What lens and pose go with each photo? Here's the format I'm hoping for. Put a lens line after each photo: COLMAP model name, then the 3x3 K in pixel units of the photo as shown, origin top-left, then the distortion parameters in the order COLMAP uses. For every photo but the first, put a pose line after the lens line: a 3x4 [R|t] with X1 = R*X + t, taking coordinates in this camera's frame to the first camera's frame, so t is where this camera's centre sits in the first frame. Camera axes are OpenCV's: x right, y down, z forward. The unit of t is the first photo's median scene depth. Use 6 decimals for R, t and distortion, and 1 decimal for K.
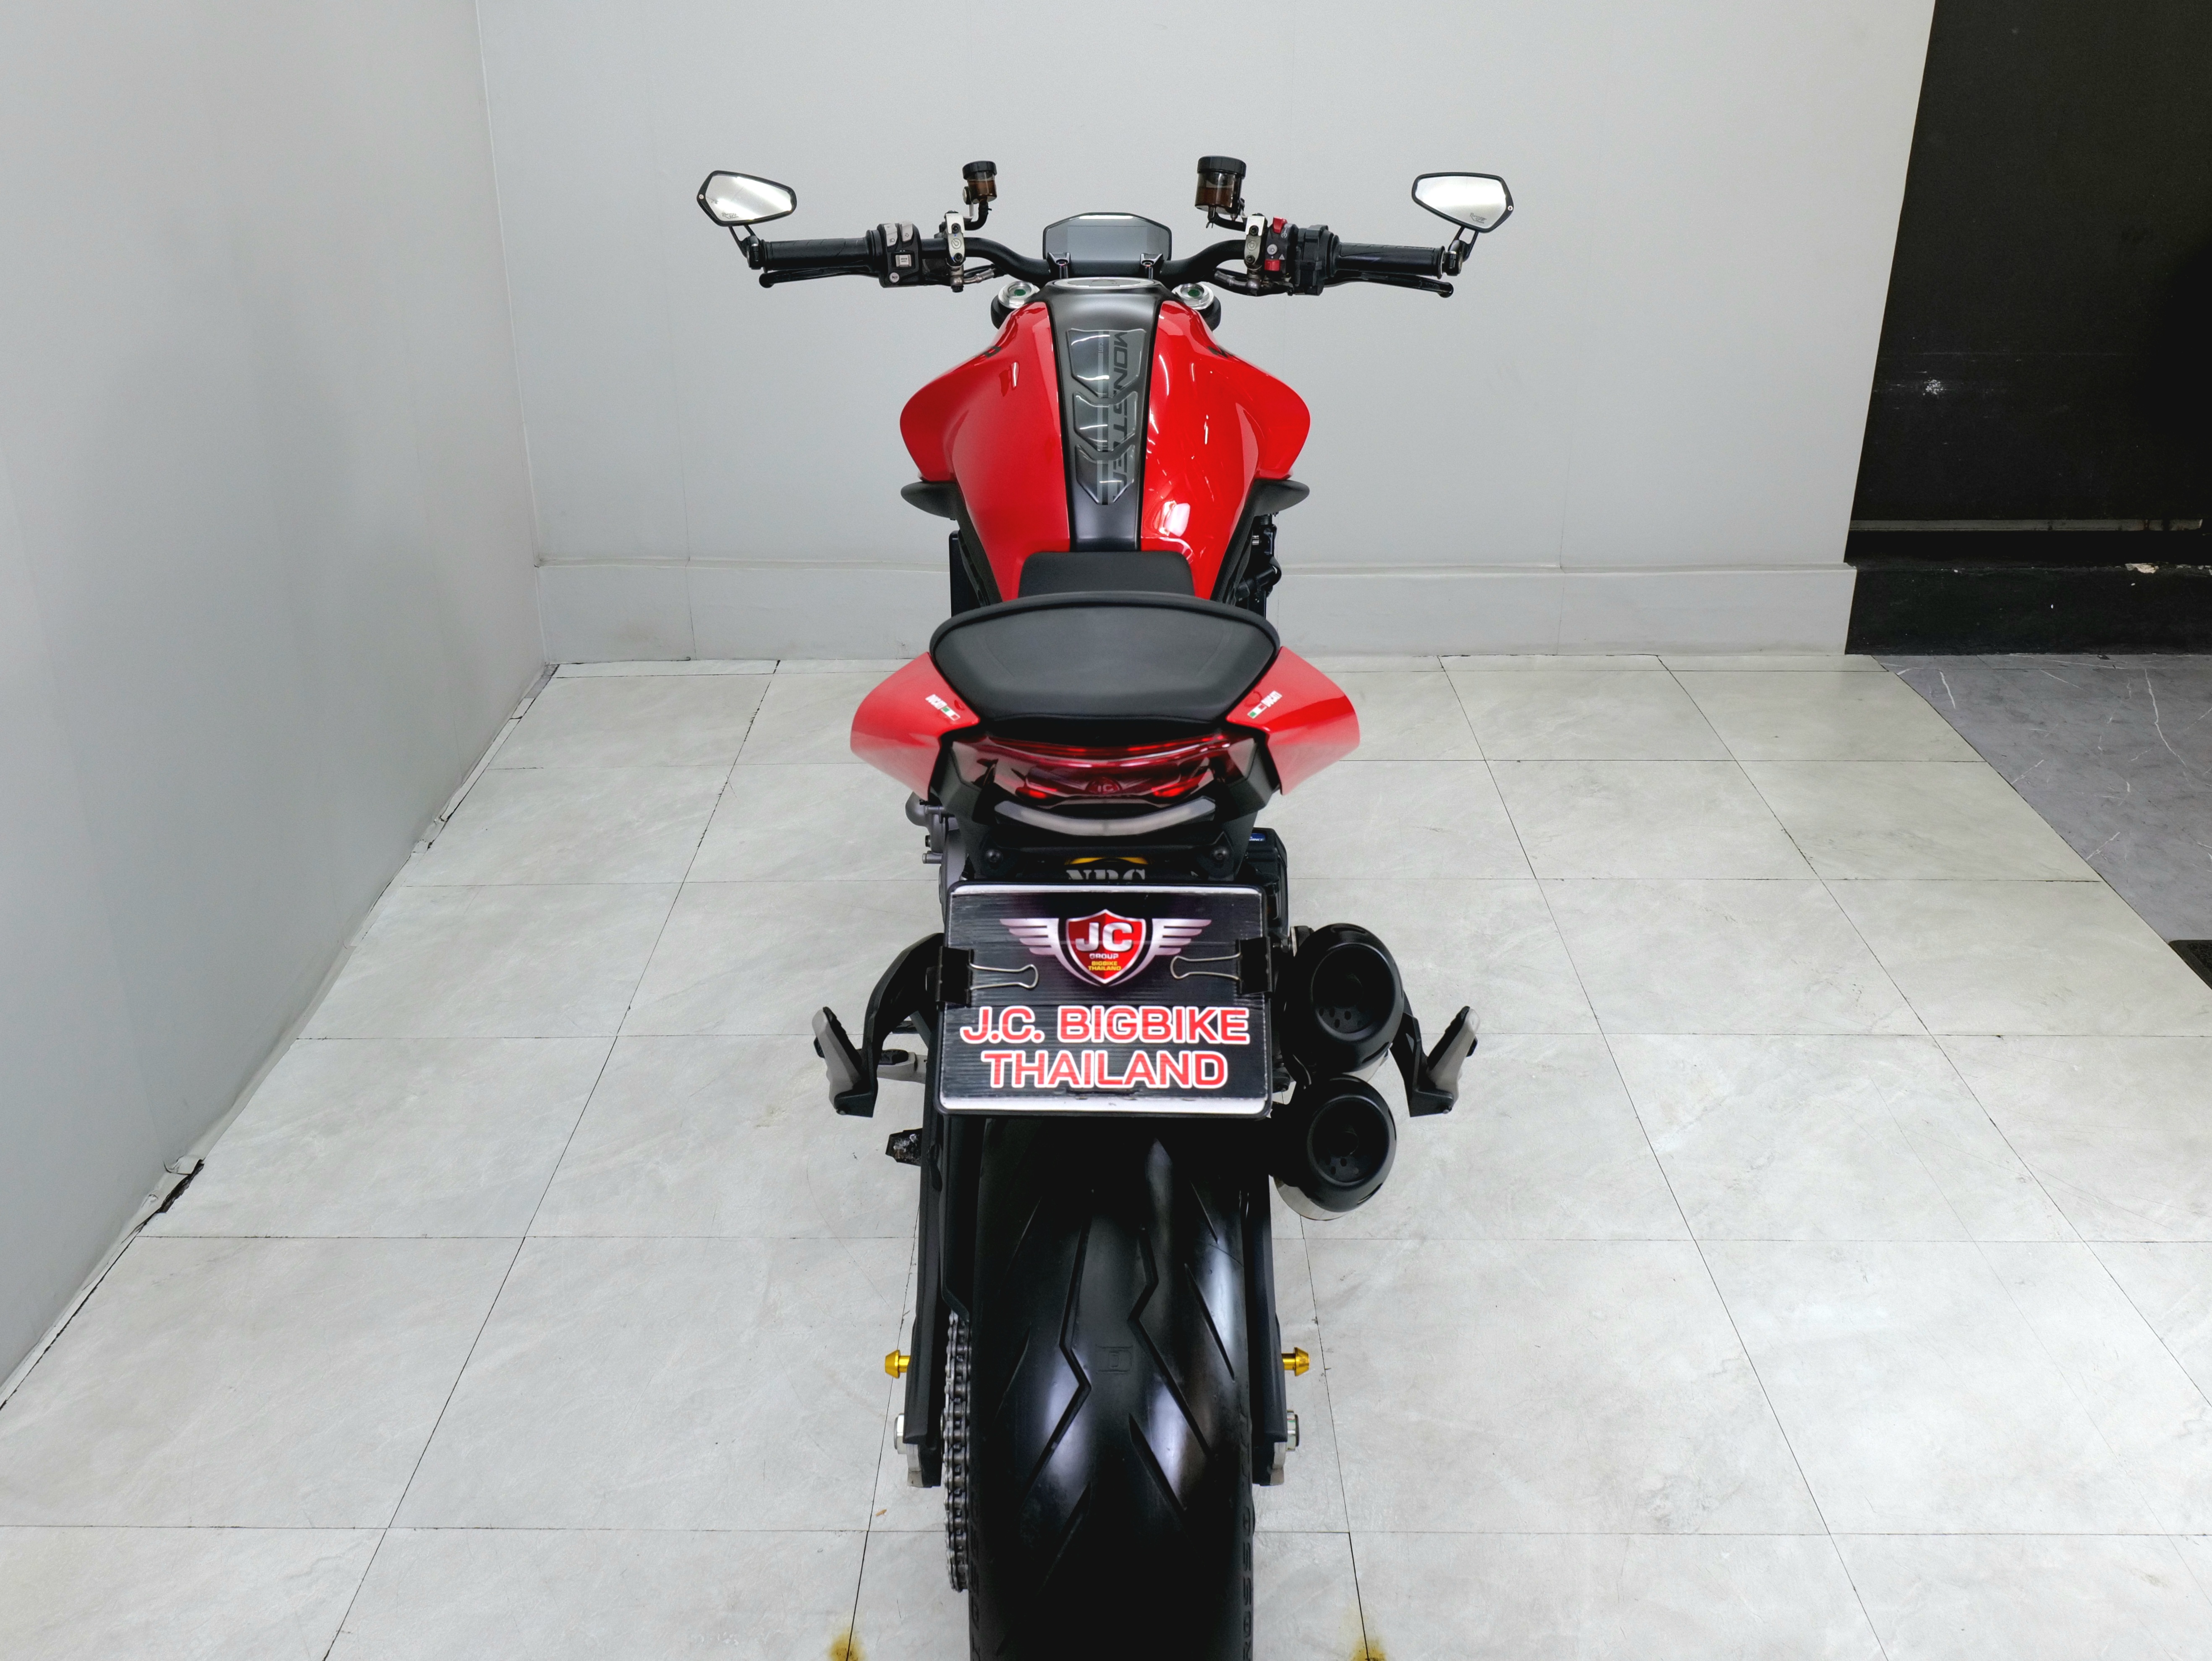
lens RADIAL K [[1784.6, 0, 1106.0], [0, 1784.6, 830.5], [0, 0, 1]] dist [-0.005218, -0.001060]
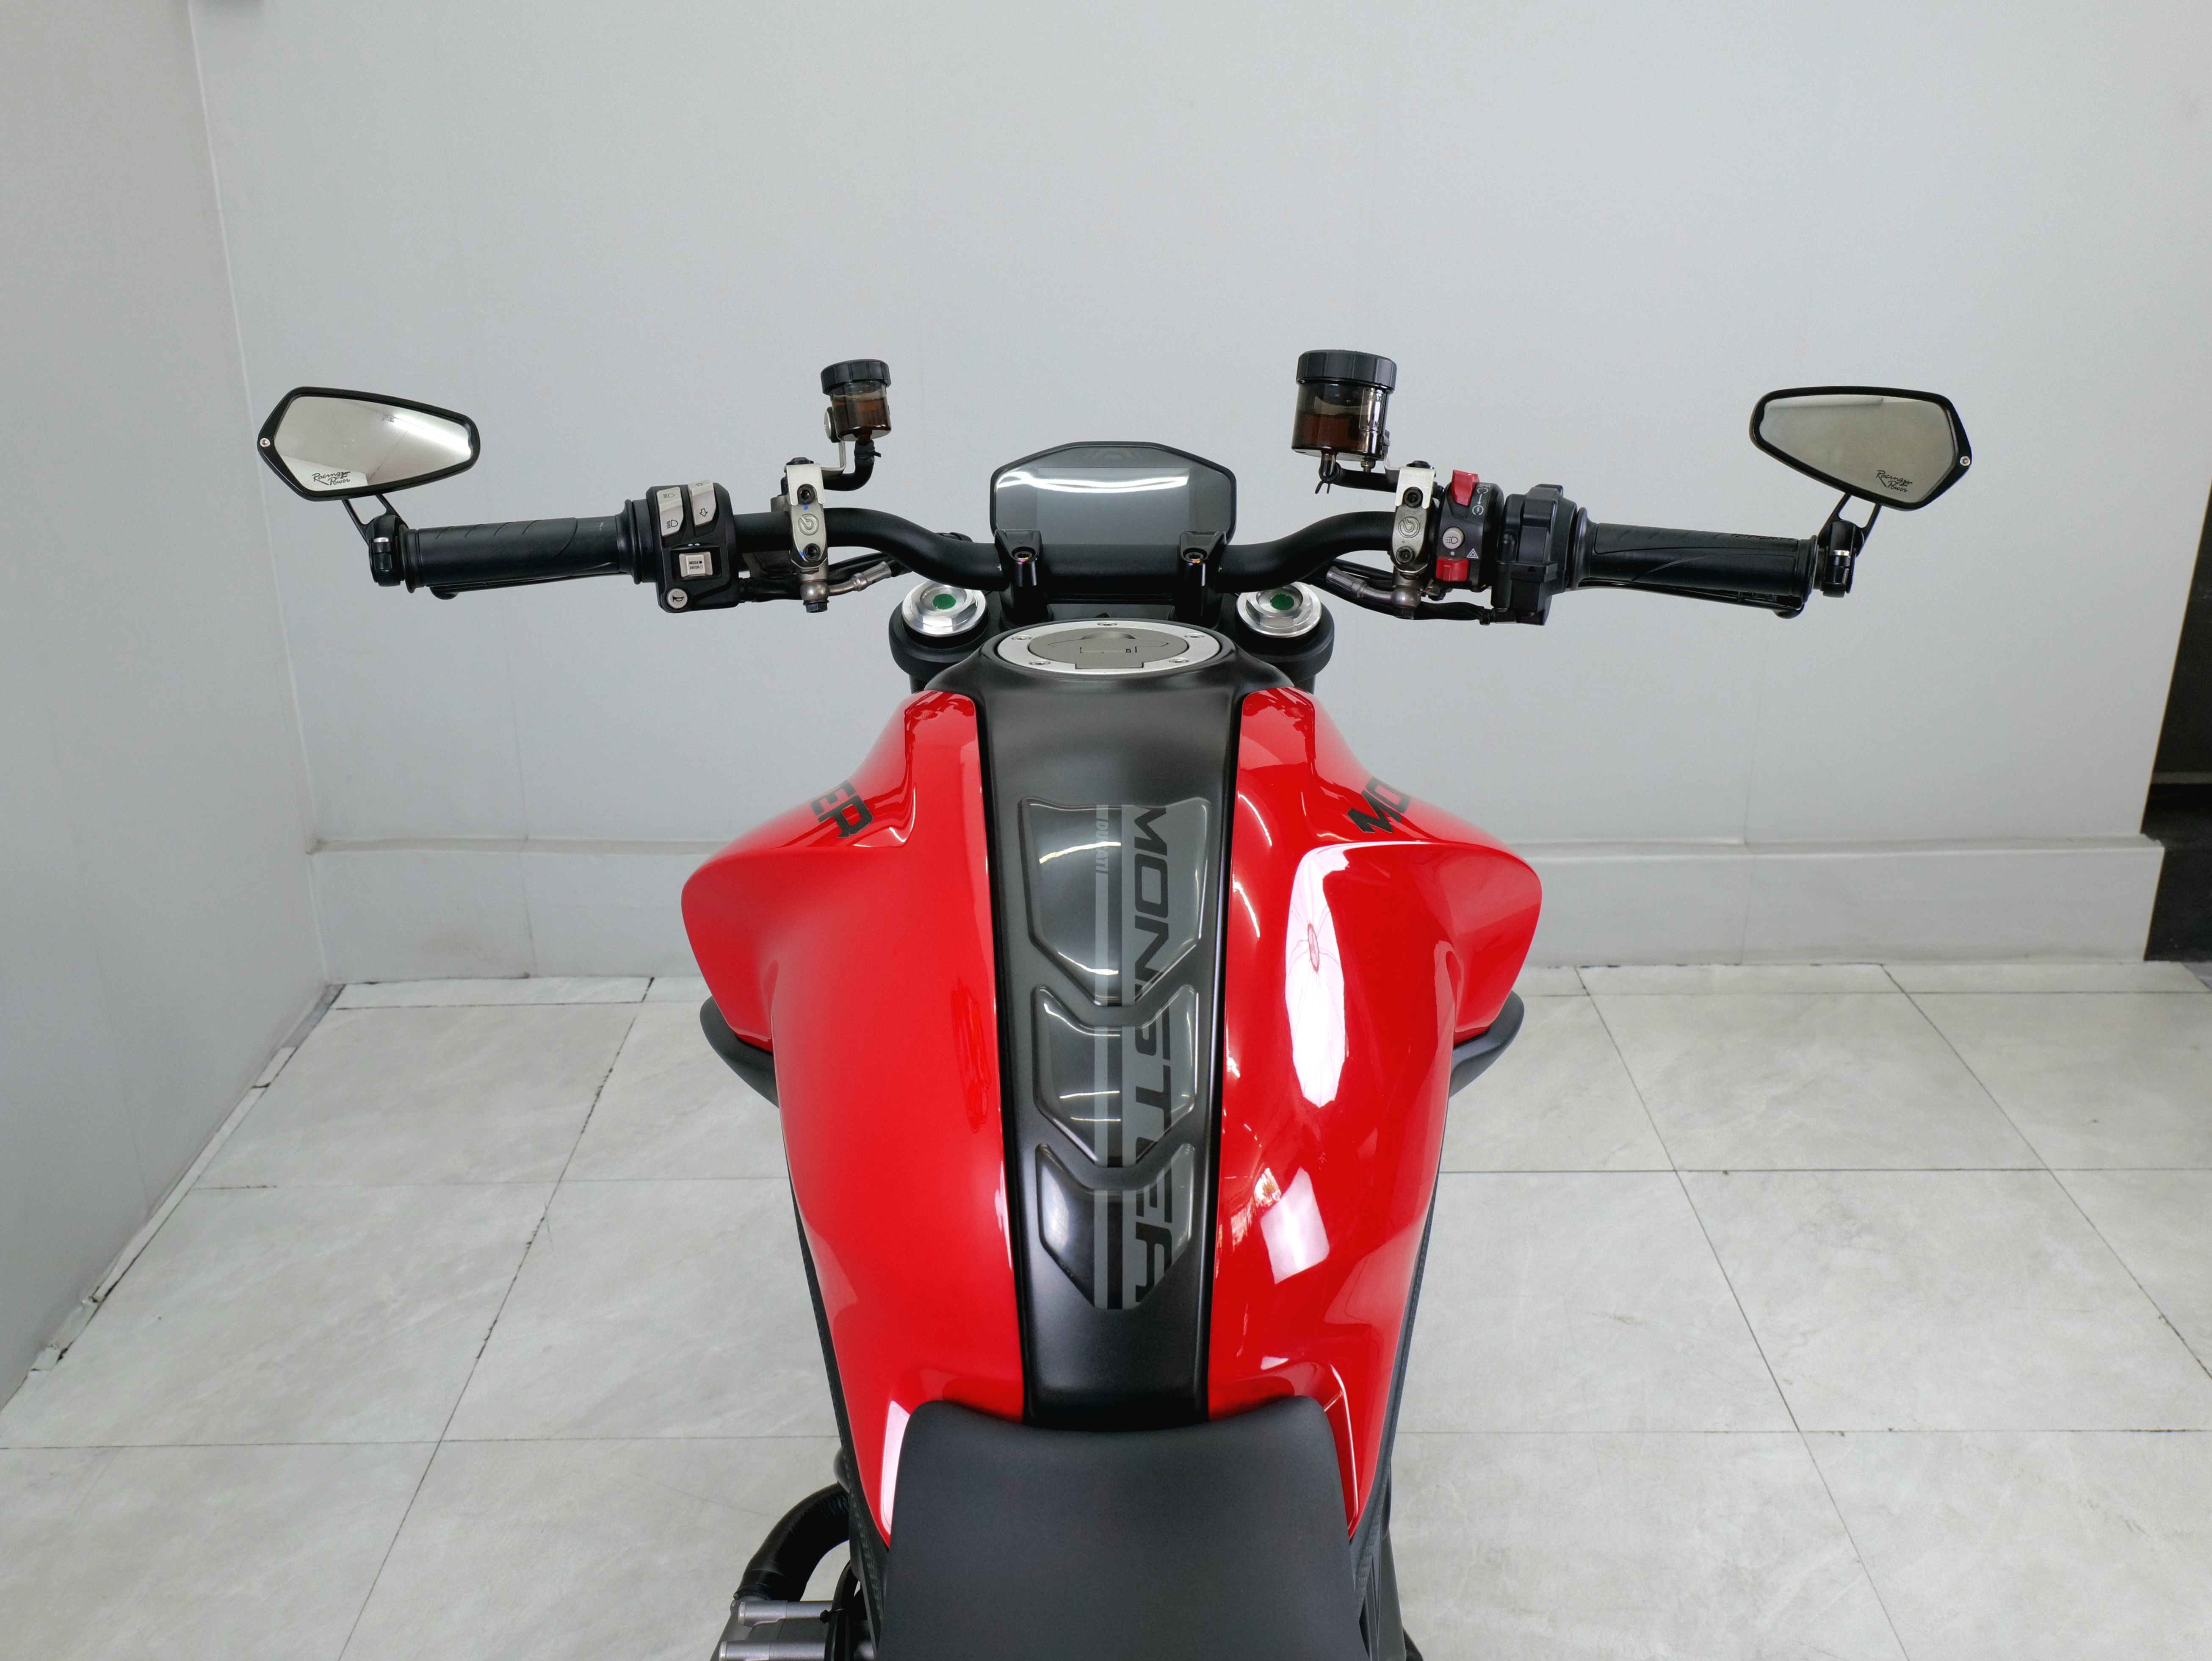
lens RADIAL K [[1821.3, 0, 1106.0], [0, 1821.3, 830.5], [0, 0, 1]] dist [-0.004767, 0.003999]
pose [[0.999988, -0.004698, -0.001094, -0.001319], [0.004640, 0.998816, -0.048433, -0.213770], [0.001320, 0.048428, 0.998826, 0.487601]]
